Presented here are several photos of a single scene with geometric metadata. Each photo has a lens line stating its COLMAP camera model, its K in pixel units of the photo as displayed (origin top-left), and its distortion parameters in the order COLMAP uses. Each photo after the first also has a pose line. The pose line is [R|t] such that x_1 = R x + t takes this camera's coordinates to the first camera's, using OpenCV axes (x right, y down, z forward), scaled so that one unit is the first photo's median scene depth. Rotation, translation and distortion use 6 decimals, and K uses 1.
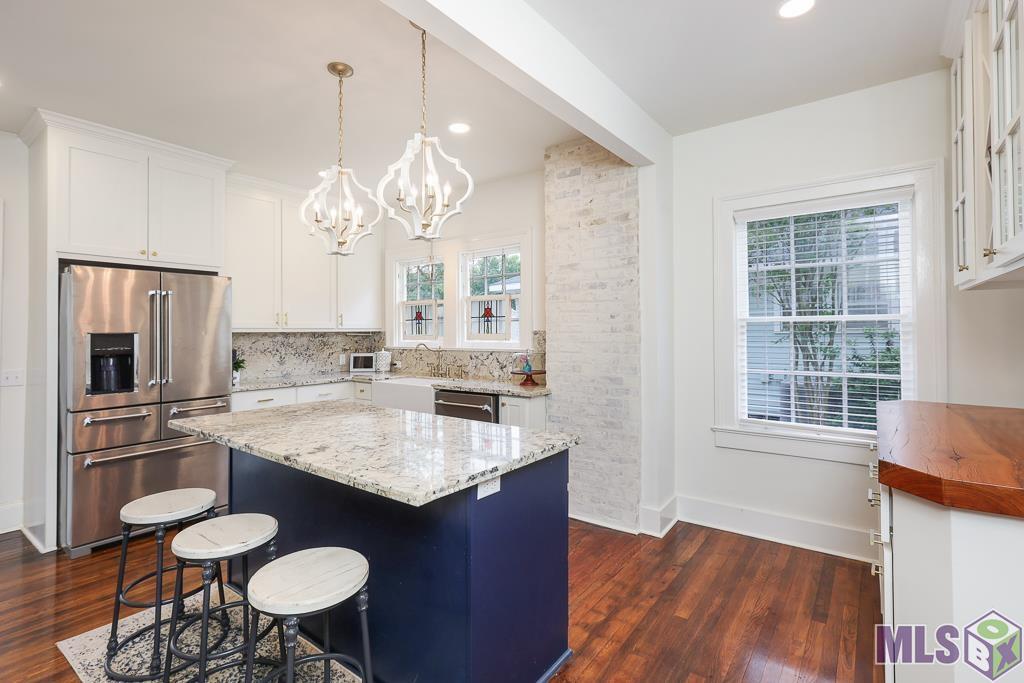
lens RADIAL K [[490.8, 0, 480.0], [0, 490.8, 325.8], [0, 0, 1]] dist [0.006197, 0.000584]
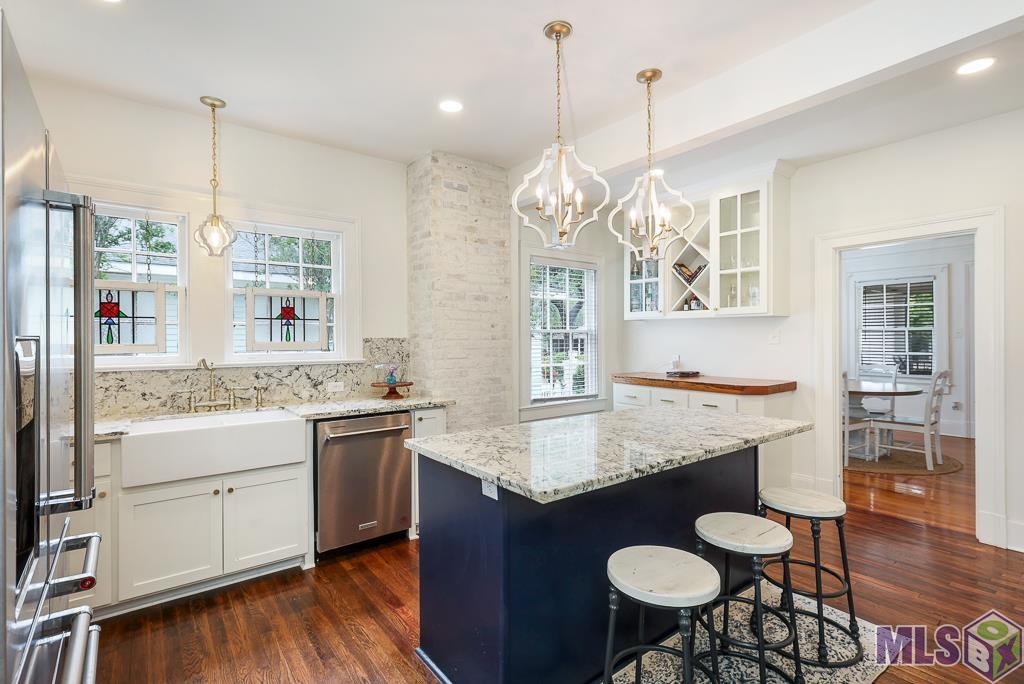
lens RADIAL K [[490.8, 0, 511.9], [0, 490.8, 343.8], [0, 0, 1]] dist [0.006197, 0.000584]
pose [[0.227206, 0.001861, 0.973845, -0.810920], [-0.006121, 0.999981, -0.000483, 0.022429], [-0.973828, -0.005851, 0.227213, 0.653587]]
